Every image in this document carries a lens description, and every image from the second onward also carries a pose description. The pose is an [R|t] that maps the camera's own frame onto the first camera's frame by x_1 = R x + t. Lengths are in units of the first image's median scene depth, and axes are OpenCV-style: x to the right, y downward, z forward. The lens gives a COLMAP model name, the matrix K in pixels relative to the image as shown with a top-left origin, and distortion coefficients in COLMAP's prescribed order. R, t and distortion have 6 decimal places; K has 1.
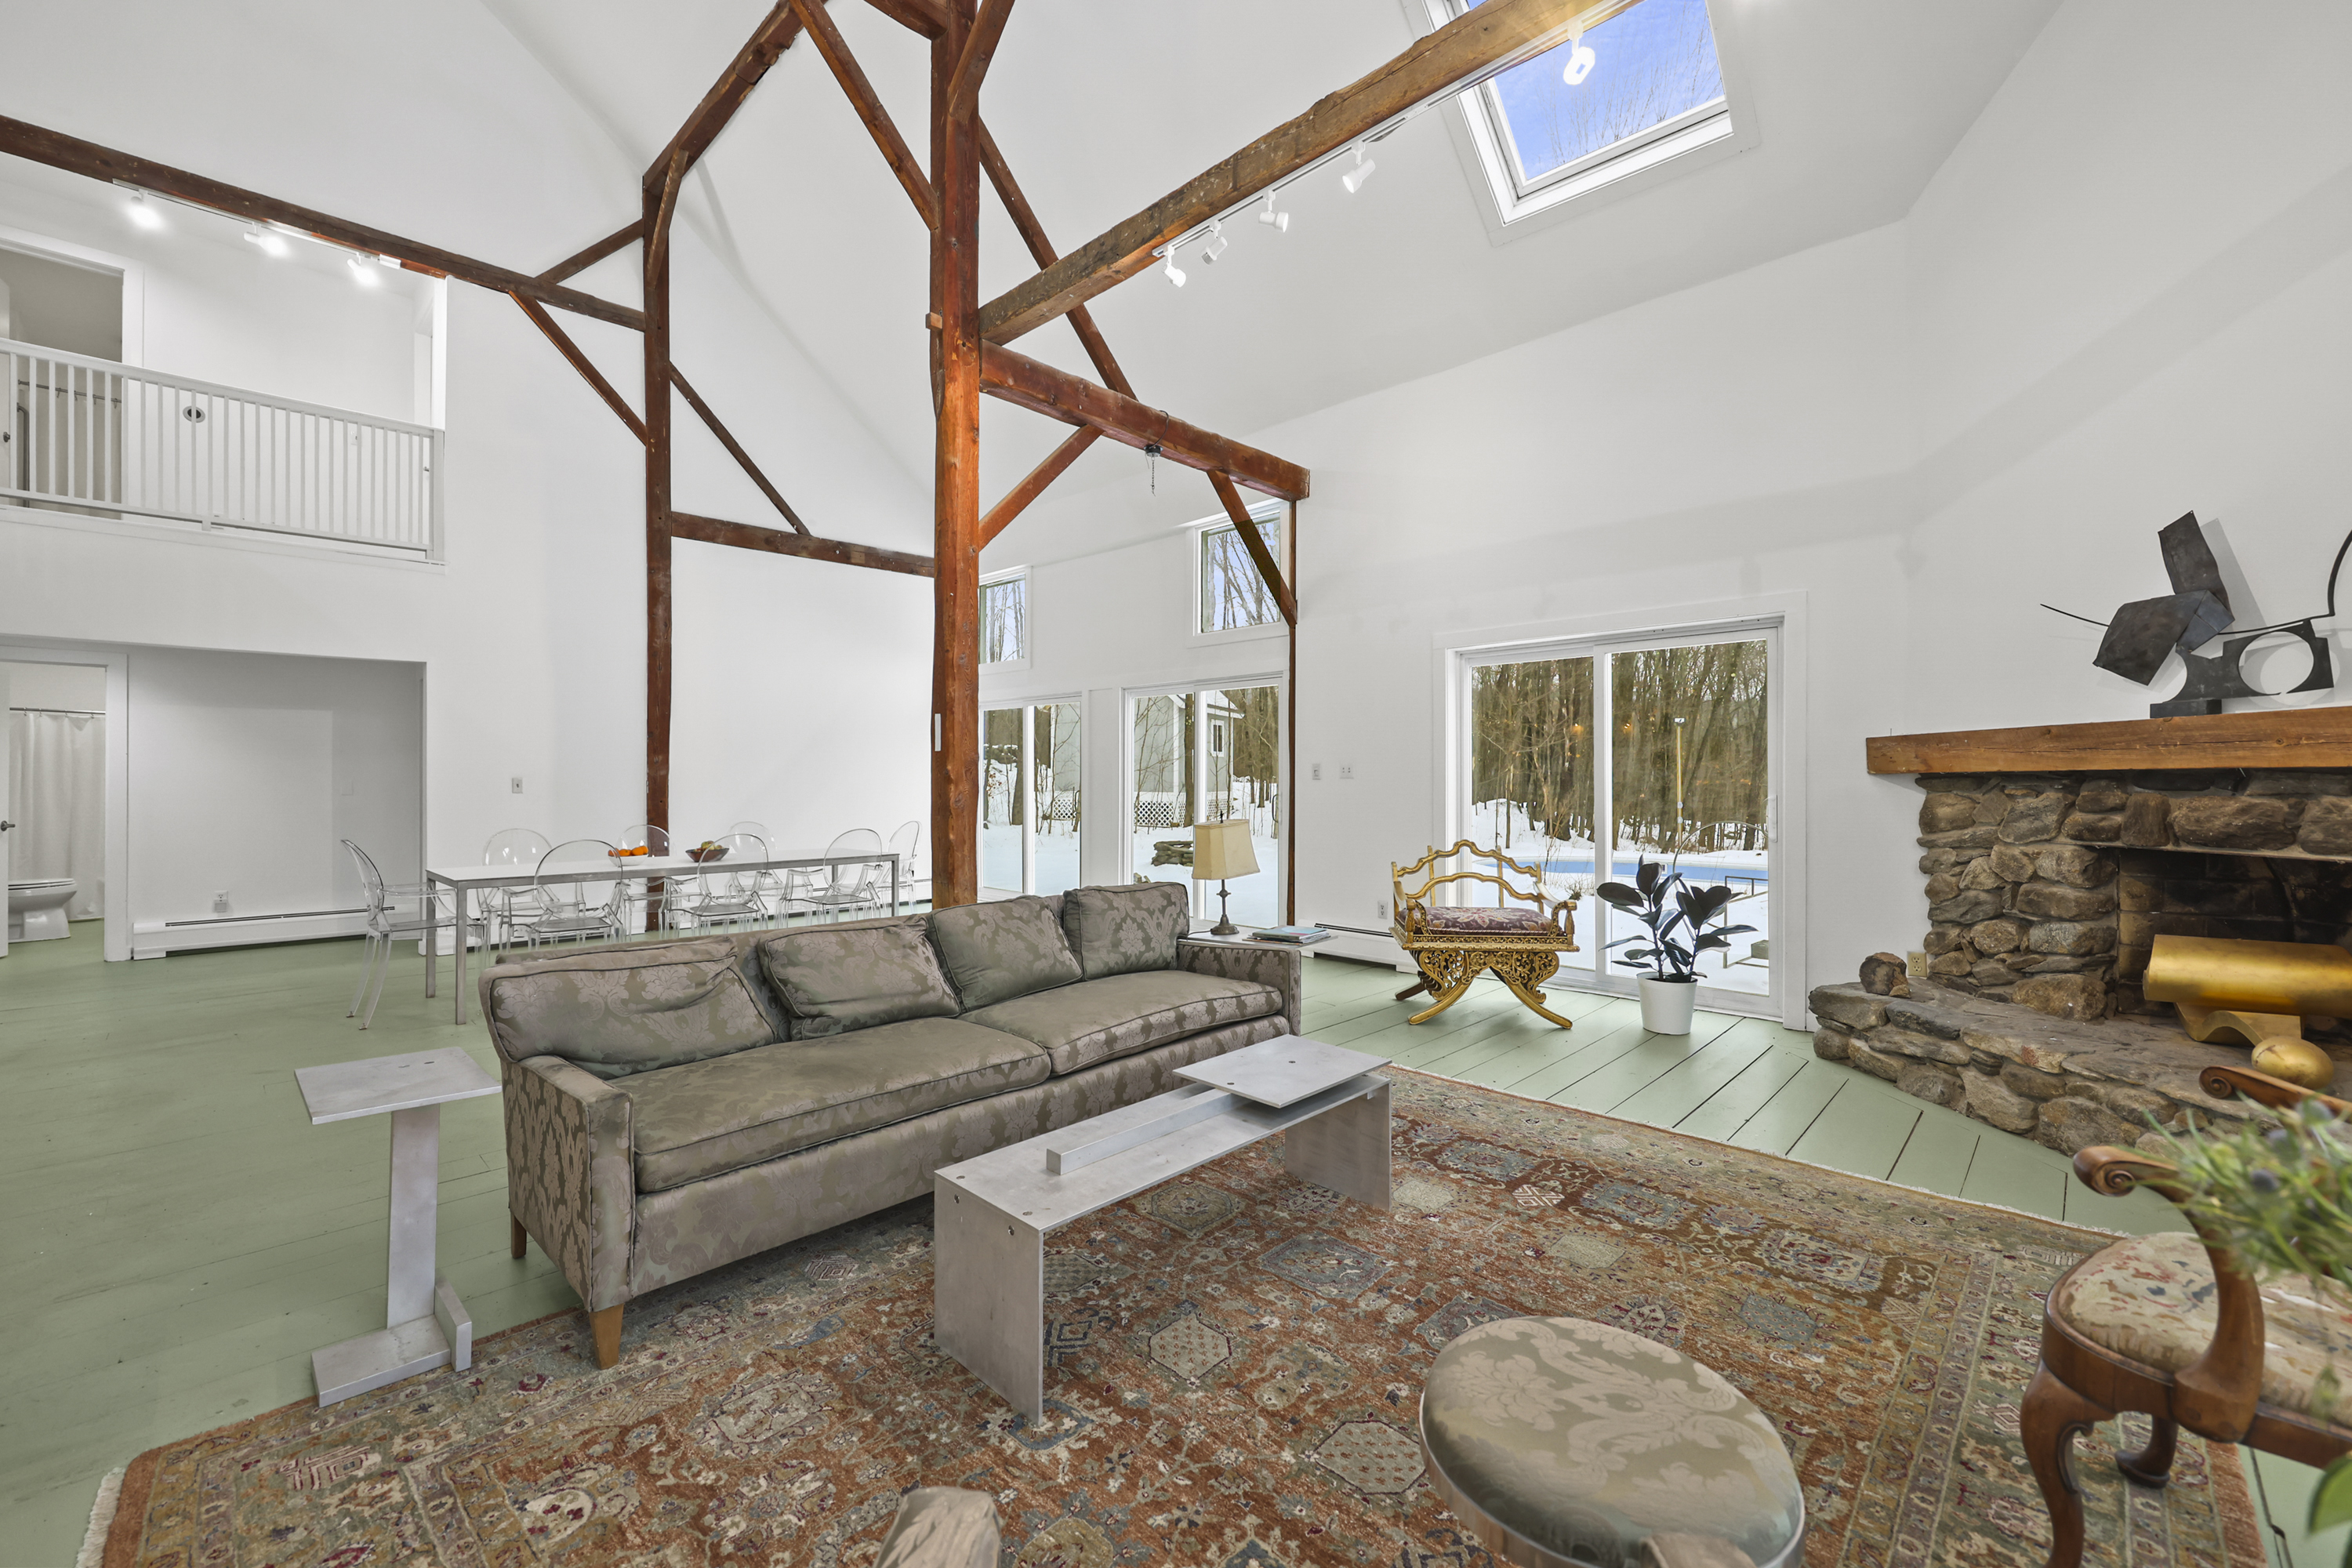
lens RADIAL K [[952.9, 0, 1181.9], [0, 952.9, 776.2], [0, 0, 1]] dist [-0.000935, 0.001178]
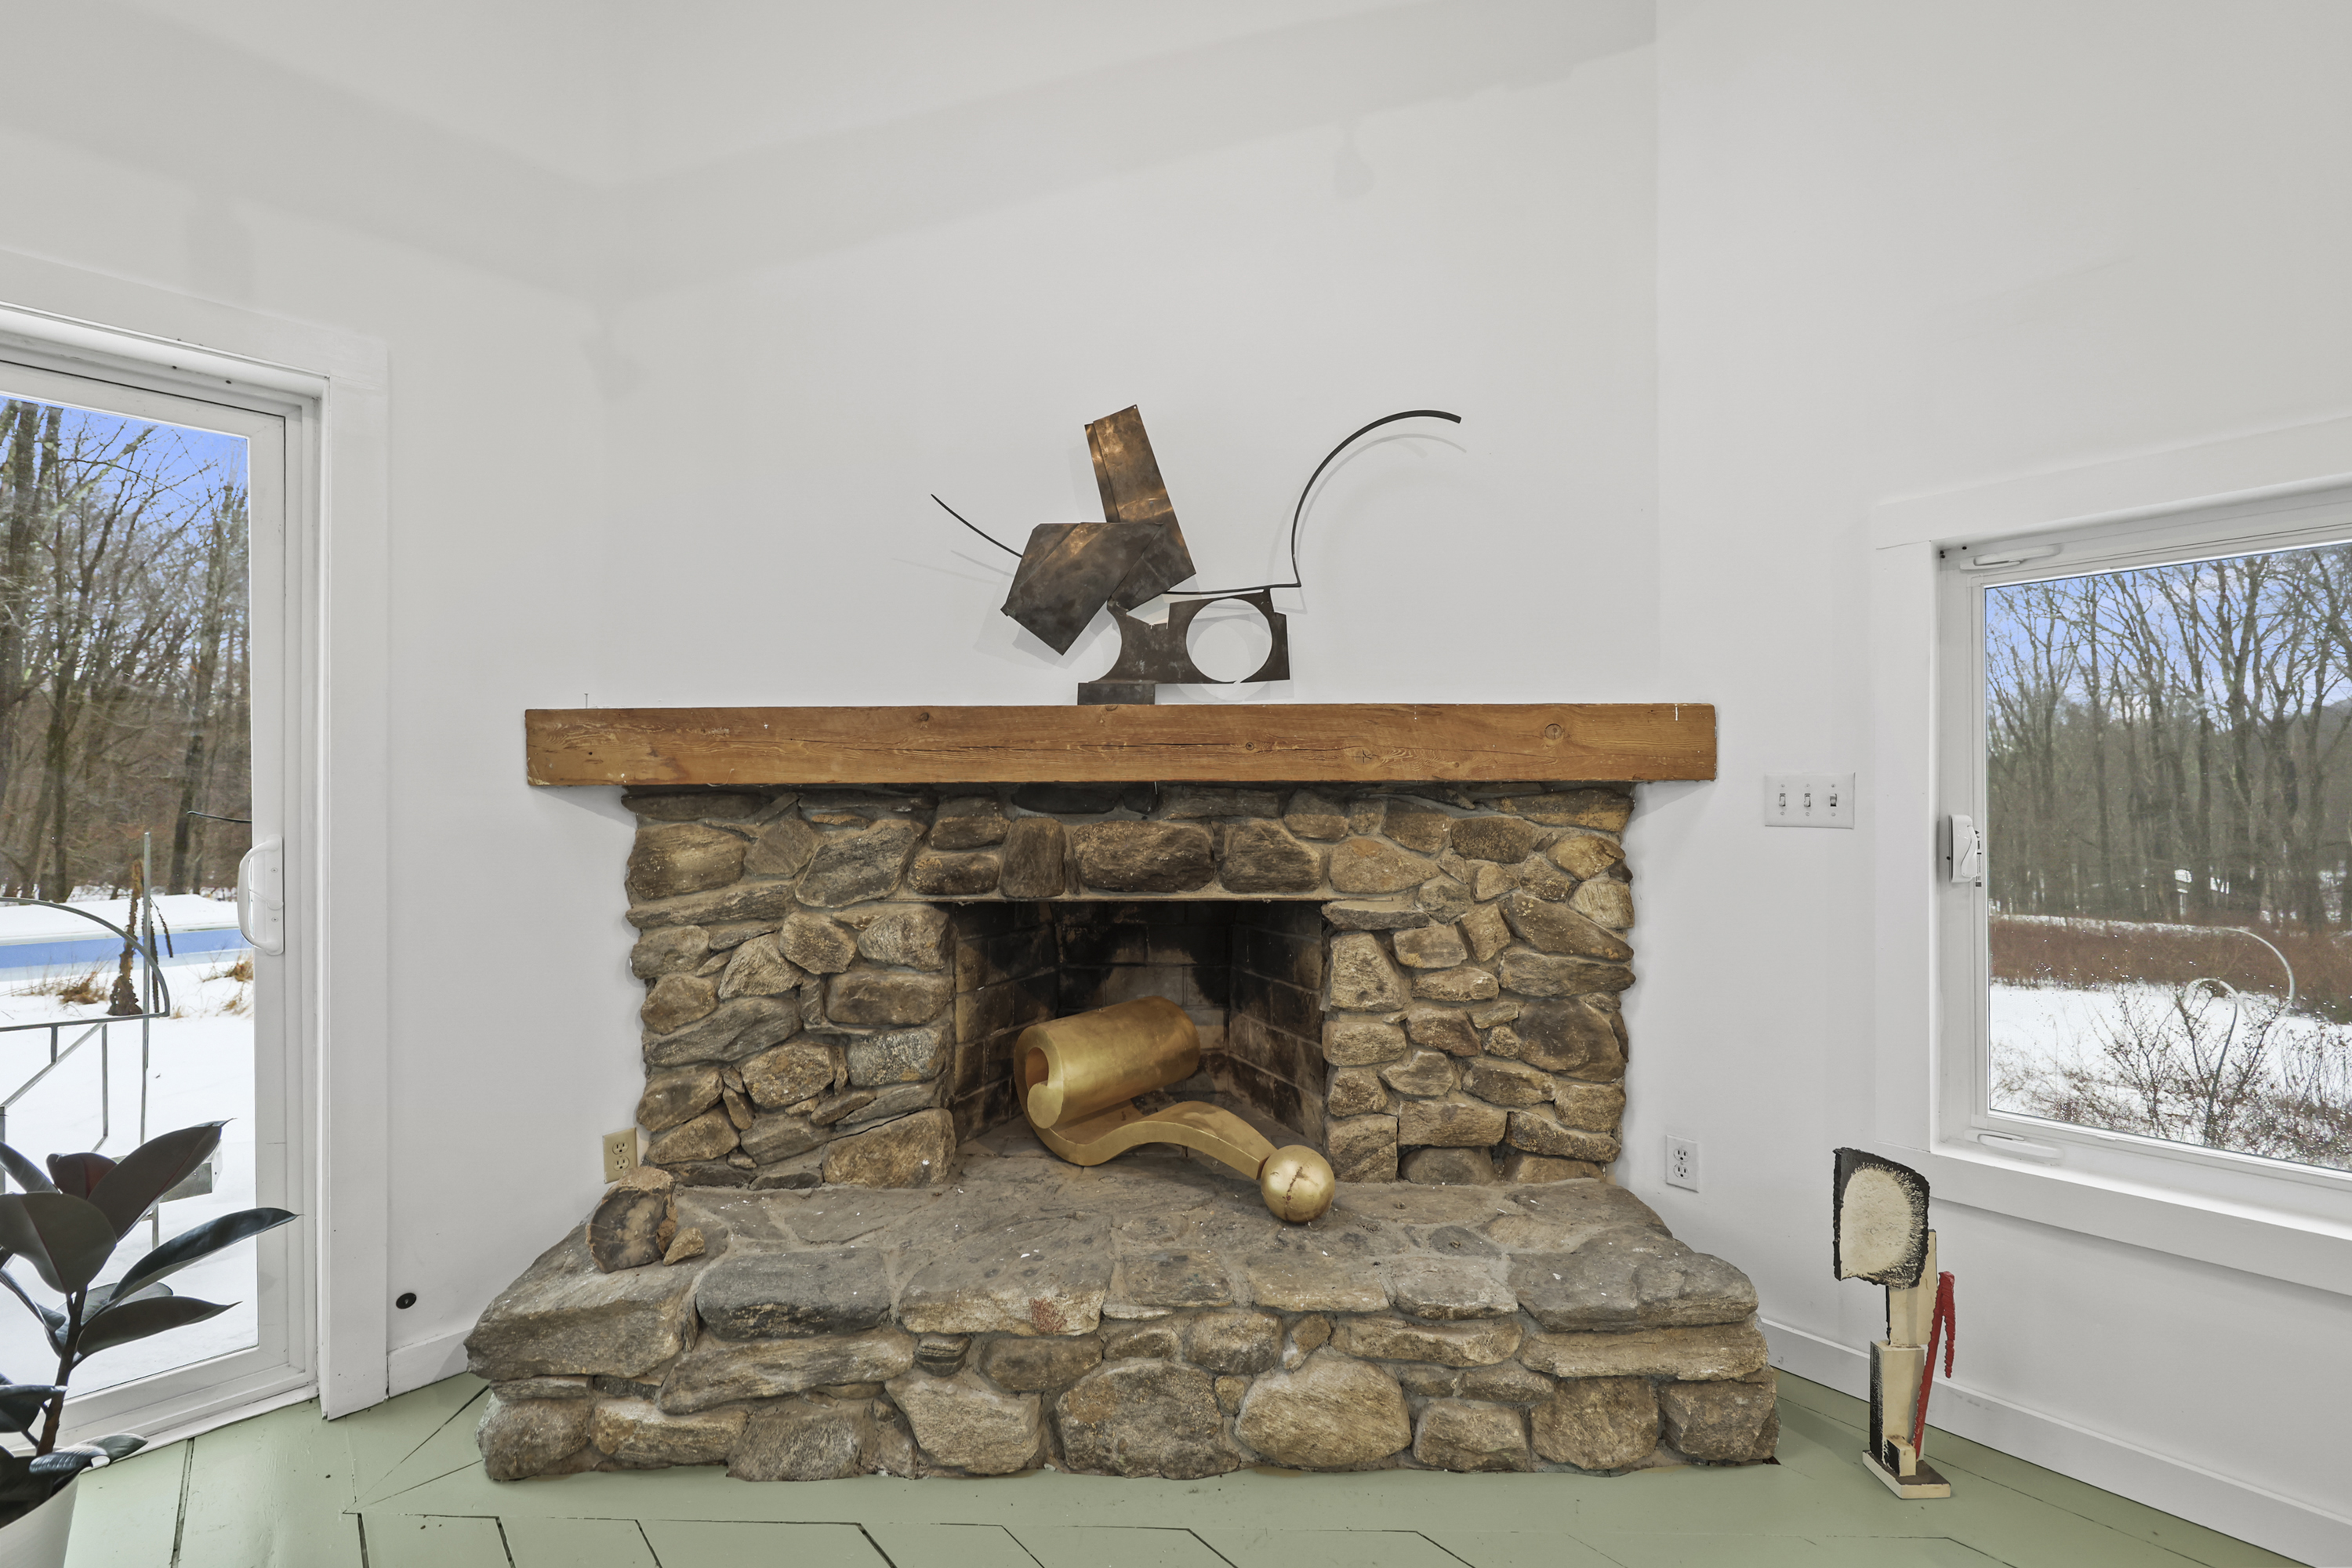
lens RADIAL K [[952.9, 0, 1175.4], [0, 952.9, 797.2], [0, 0, 1]] dist [-0.000935, 0.001178]
pose [[0.044518, -0.000581, 0.999008, 0.305278], [-0.002478, 0.999997, 0.000692, 0.002150], [-0.999006, -0.002507, 0.044517, 0.769377]]
